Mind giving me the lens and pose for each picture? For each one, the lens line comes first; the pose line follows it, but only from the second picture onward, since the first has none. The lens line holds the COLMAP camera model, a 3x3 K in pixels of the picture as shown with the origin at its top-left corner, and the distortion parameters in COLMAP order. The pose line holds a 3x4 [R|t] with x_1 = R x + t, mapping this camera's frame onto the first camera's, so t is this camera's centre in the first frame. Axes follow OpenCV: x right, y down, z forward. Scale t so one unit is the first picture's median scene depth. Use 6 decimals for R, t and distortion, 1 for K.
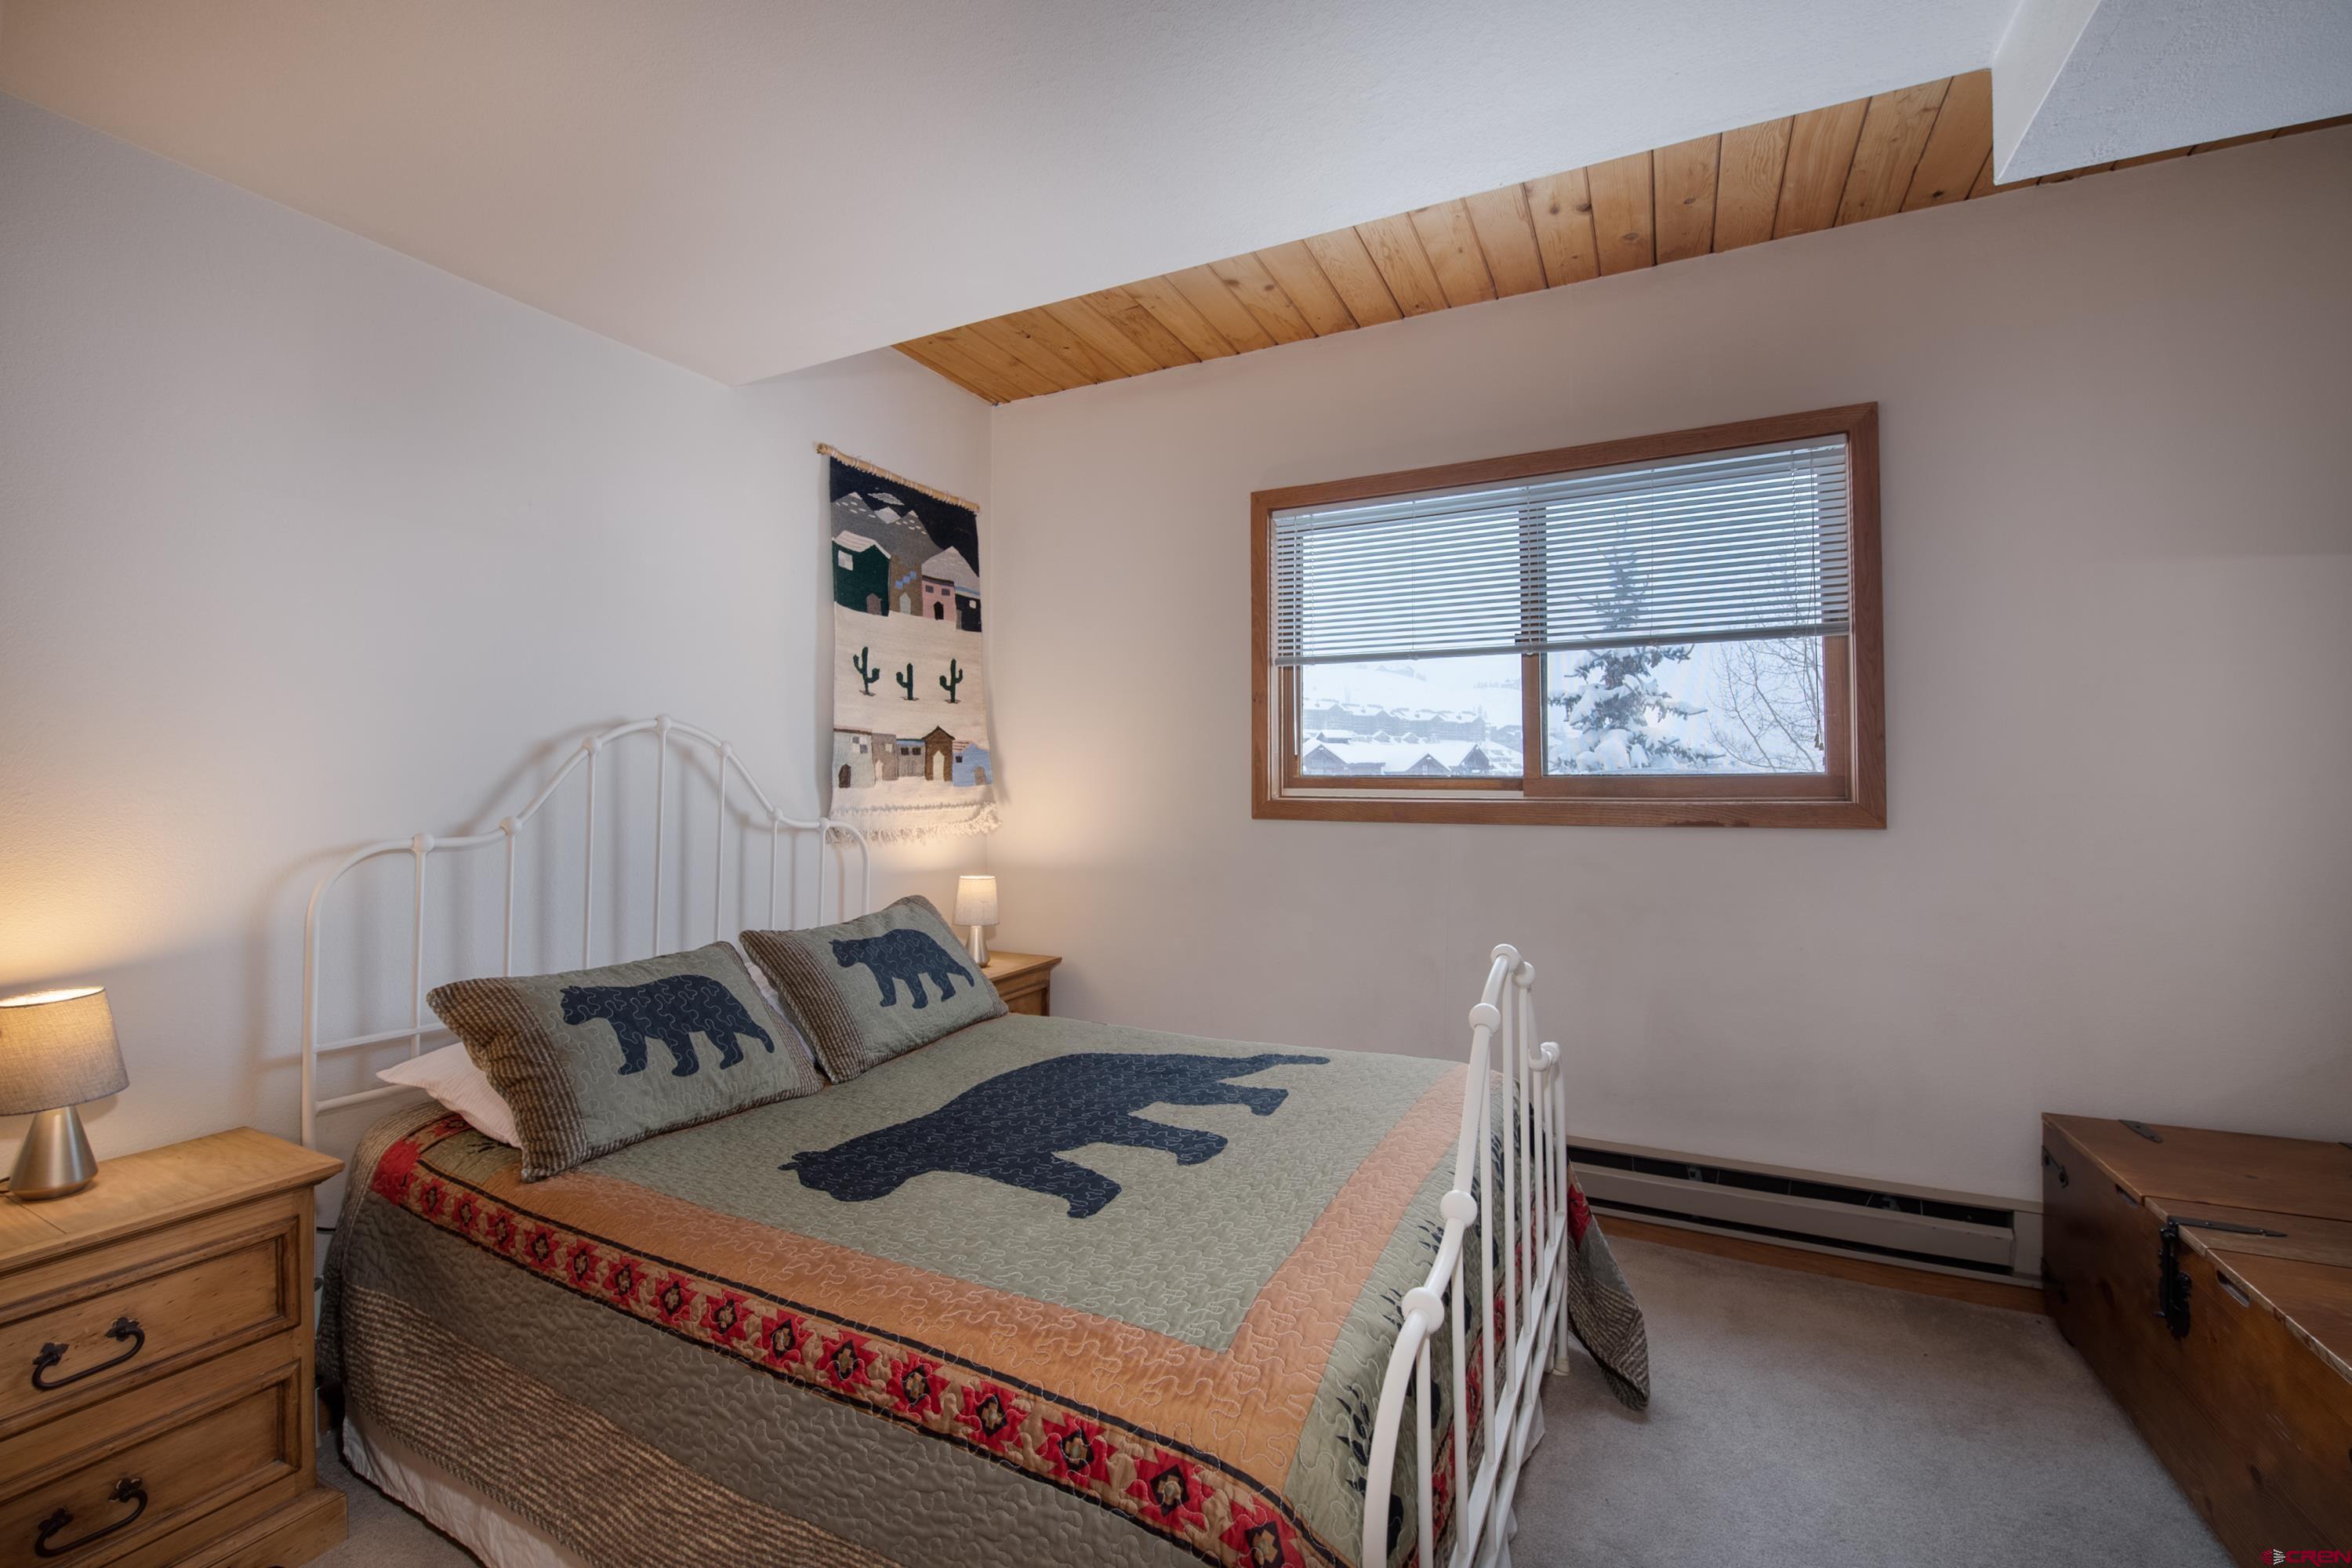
lens RADIAL K [[961.1, 0, 1179.4], [0, 961.1, 771.5], [0, 0, 1]] dist [-0.000552, -0.000123]
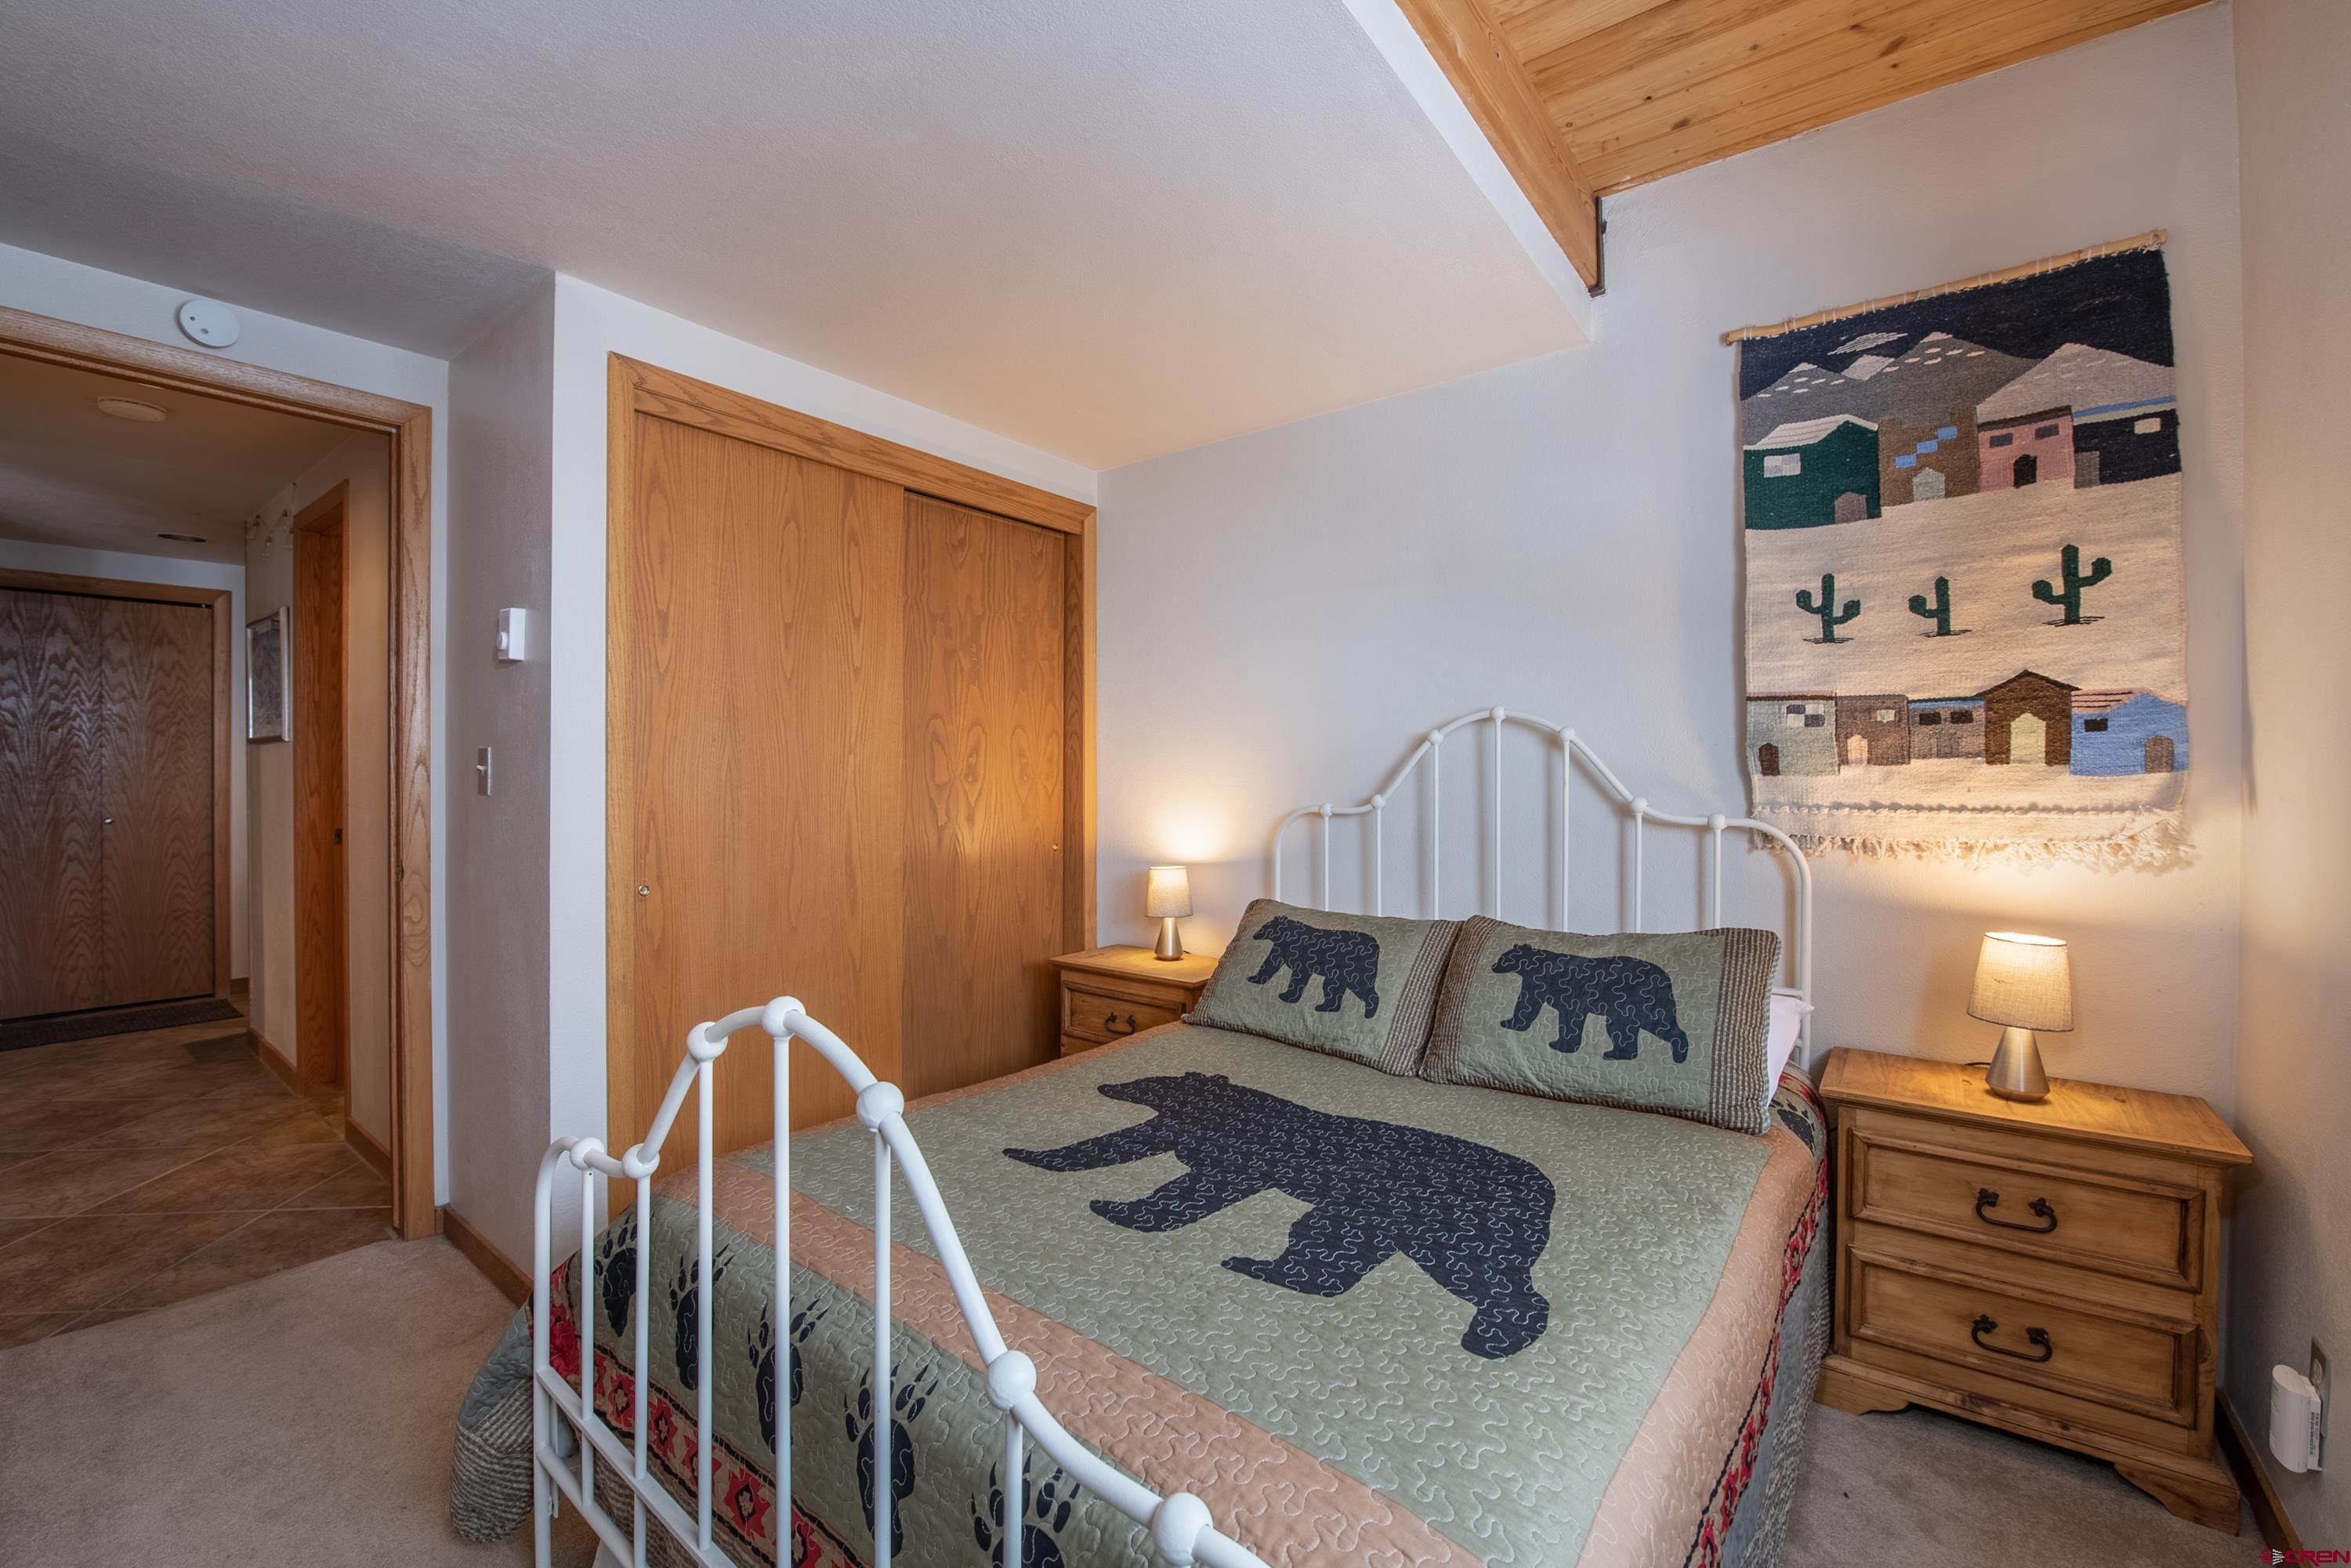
lens RADIAL K [[971.4, 0, 1179.8], [0, 971.4, 784.5], [0, 0, 1]] dist [-0.013314, -0.000375]
pose [[-0.184012, 0.006414, -0.982903, 0.441281], [0.005281, 0.999971, 0.005536, 0.016684], [0.982910, -0.004172, -0.184040, 0.651169]]
